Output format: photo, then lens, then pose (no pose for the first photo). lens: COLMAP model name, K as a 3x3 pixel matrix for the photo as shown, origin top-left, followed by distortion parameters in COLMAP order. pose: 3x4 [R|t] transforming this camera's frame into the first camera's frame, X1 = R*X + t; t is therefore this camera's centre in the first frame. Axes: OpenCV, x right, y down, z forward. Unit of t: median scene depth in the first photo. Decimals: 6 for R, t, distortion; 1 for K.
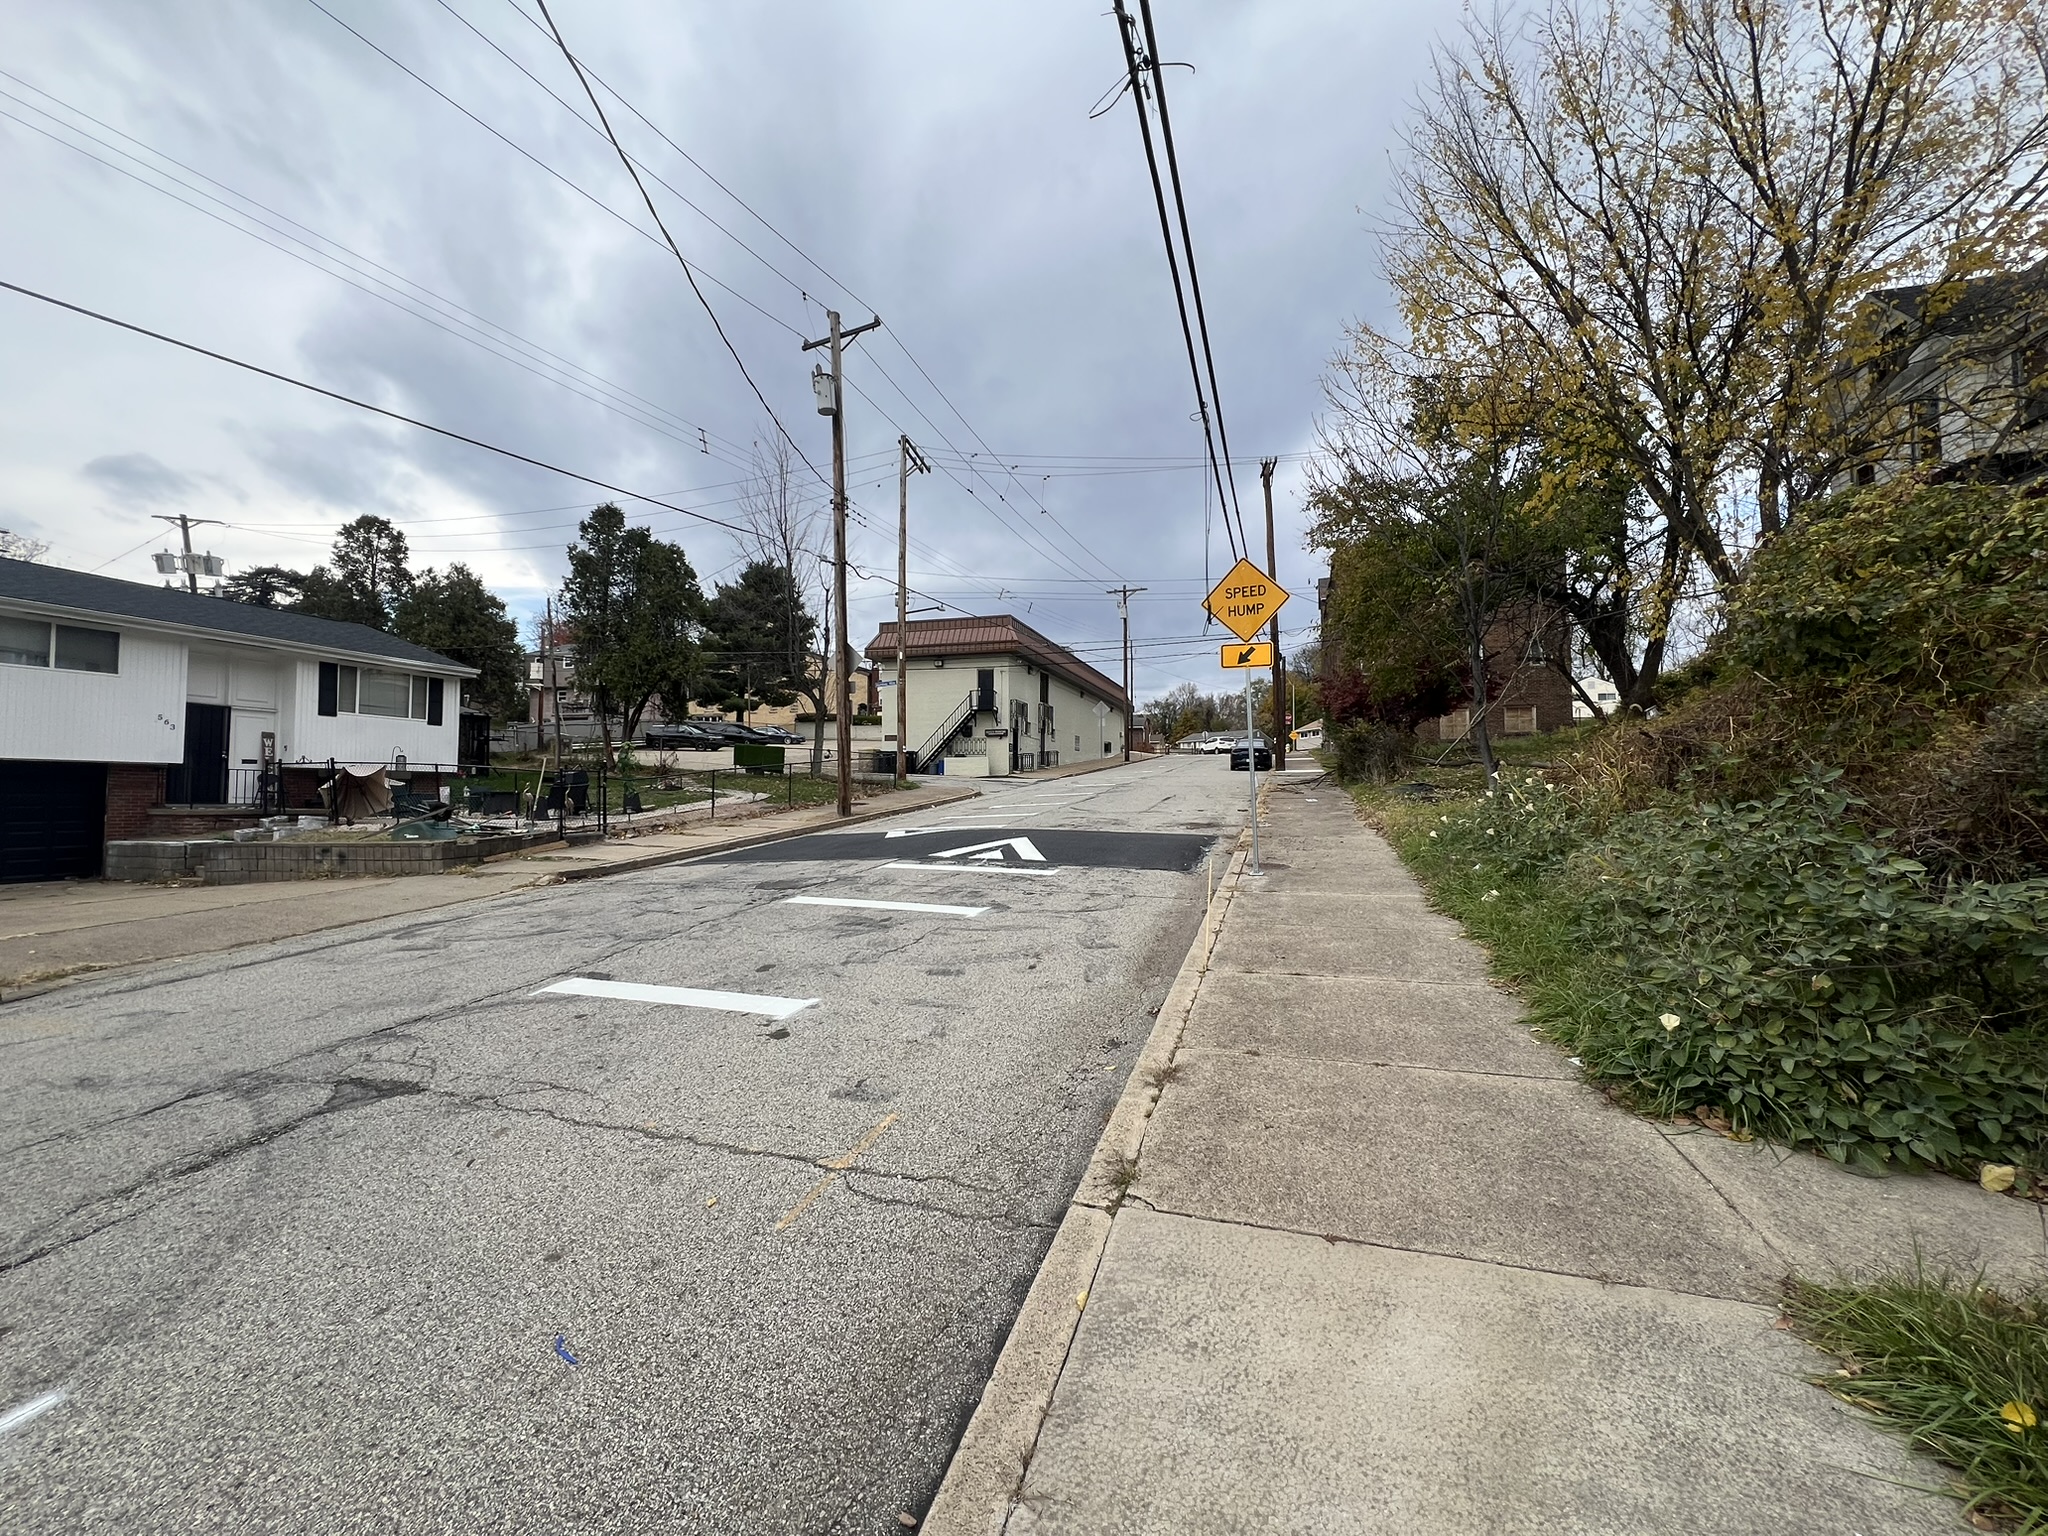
lens RADIAL K [[821.0, 0, 1022.2], [0, 821.0, 769.2], [0, 0, 1]] dist [0.002519, -0.000036]
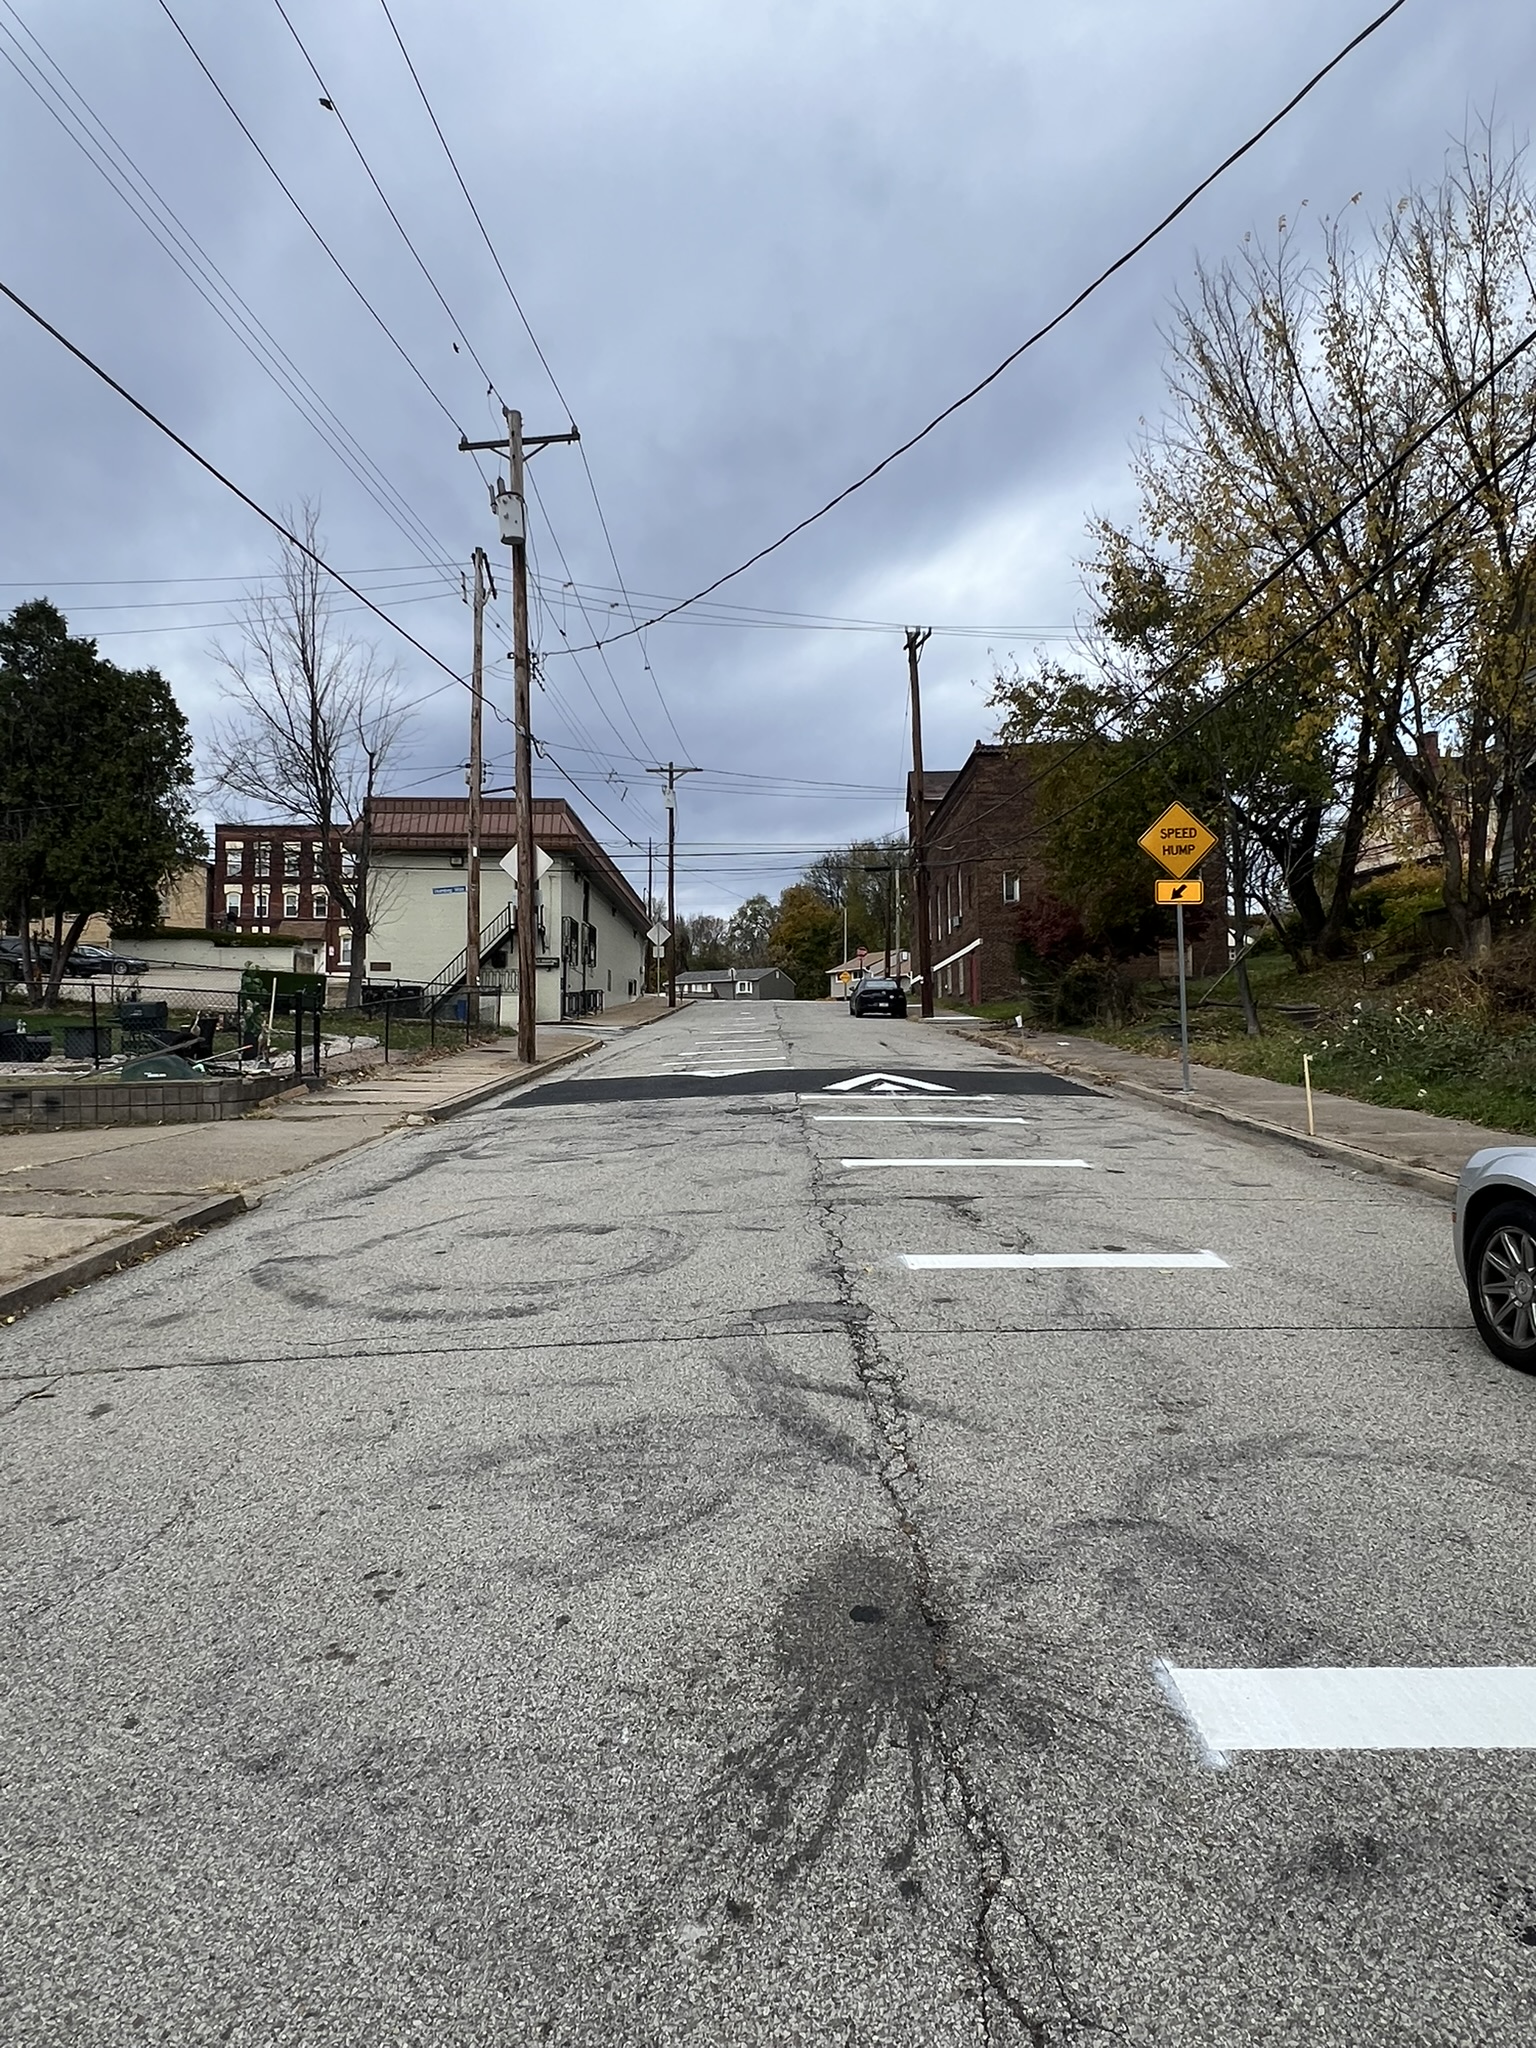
lens RADIAL K [[1259.7, 0, 766.7], [0, 1259.7, 1027.8], [0, 0, 1]] dist [-0.007728, -0.000203]
pose [[0.947522, 0.007120, 0.319612, -0.321819], [-0.007492, 0.999972, -0.000067, 0.018675], [-0.319603, -0.002331, 0.947549, -0.166505]]
